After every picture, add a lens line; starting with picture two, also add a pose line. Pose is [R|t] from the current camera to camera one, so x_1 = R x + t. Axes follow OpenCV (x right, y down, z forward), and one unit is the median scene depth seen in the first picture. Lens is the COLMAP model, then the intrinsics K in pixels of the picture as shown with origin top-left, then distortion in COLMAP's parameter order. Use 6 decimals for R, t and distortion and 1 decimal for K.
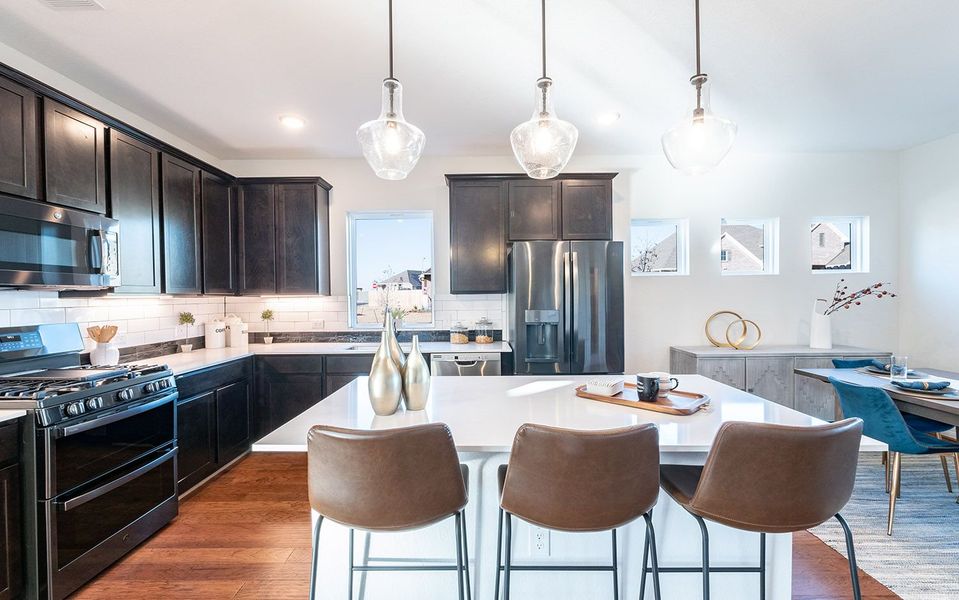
lens RADIAL K [[375.1, 0, 480.4], [0, 375.1, 299.3], [0, 0, 1]] dist [-0.015786, 0.000244]
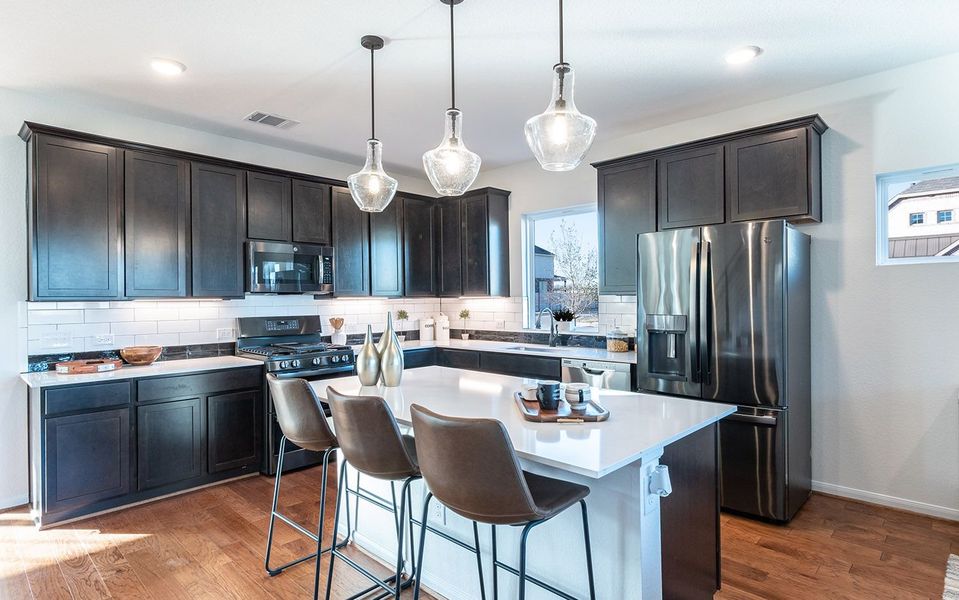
lens RADIAL K [[447.1, 0, 478.4], [0, 447.1, 298.8], [0, 0, 1]] dist [-0.001249, -0.000171]
pose [[0.752466, 0.000144, -0.658631, 0.452004], [-0.001429, 0.999998, -0.001414, -0.003561], [0.658629, 0.002005, 0.752465, 0.012789]]
